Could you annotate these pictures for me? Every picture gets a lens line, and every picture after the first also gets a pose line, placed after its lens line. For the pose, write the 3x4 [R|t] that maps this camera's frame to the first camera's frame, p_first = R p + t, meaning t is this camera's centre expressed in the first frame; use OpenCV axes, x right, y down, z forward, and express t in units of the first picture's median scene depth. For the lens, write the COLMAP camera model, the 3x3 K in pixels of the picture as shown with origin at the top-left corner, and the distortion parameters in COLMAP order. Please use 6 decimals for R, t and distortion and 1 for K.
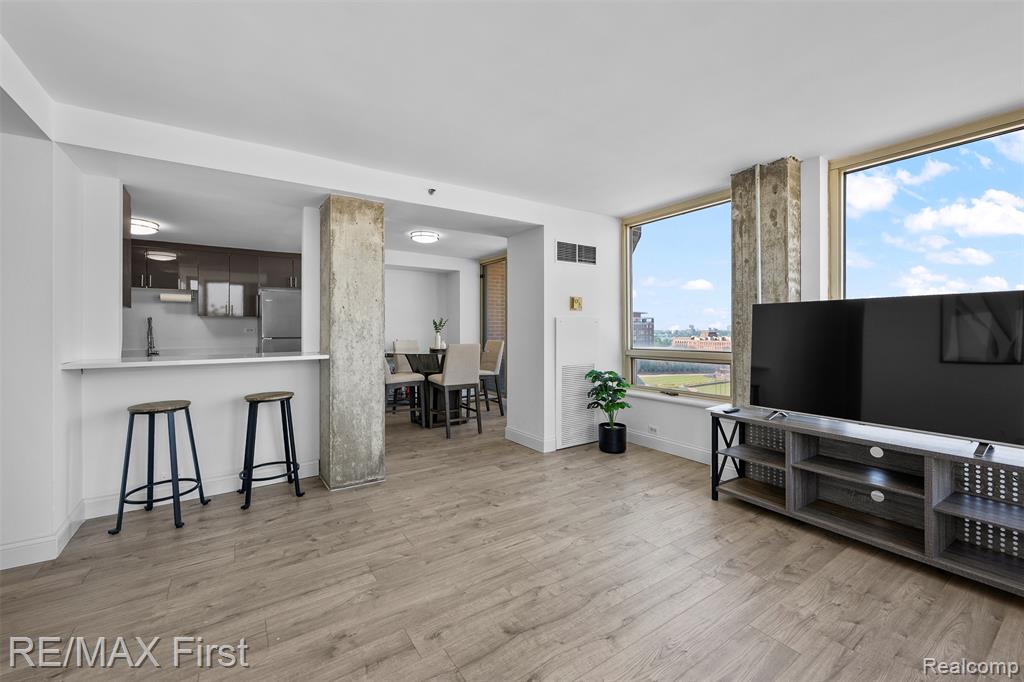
lens RADIAL K [[412.8, 0, 503.9], [0, 412.8, 333.5], [0, 0, 1]] dist [0.001174, 0.000055]
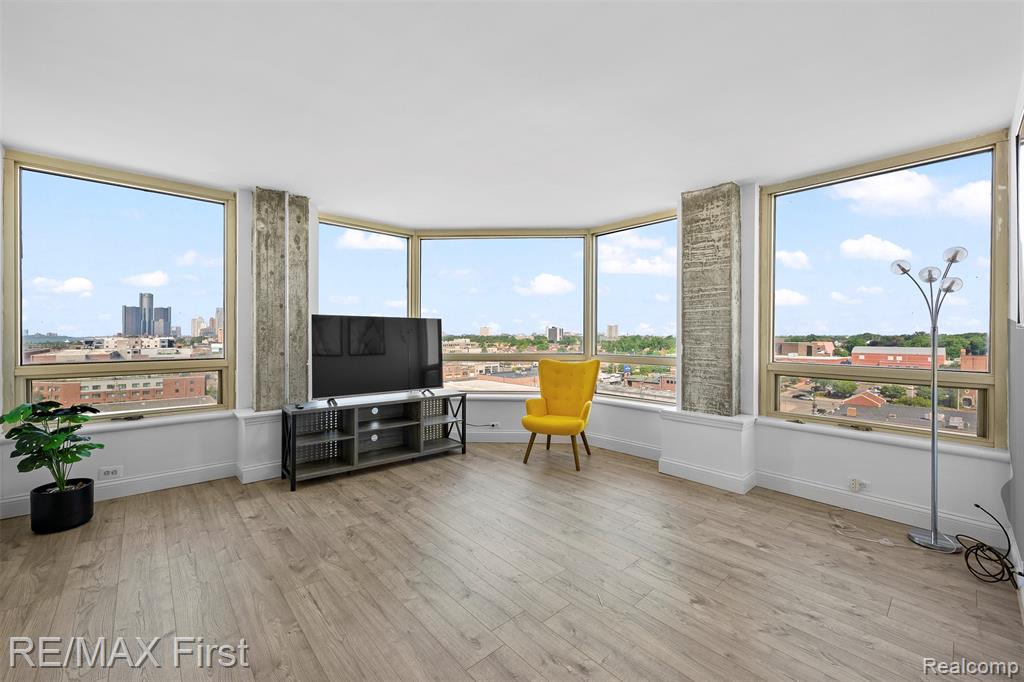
lens RADIAL K [[412.8, 0, 503.9], [0, 412.8, 339.4], [0, 0, 1]] dist [0.001174, 0.000055]
pose [[-0.135999, -0.005536, 0.990694, -0.623131], [0.006184, 0.999960, 0.006436, -0.001588], [-0.990690, 0.007002, -0.135959, 0.571073]]
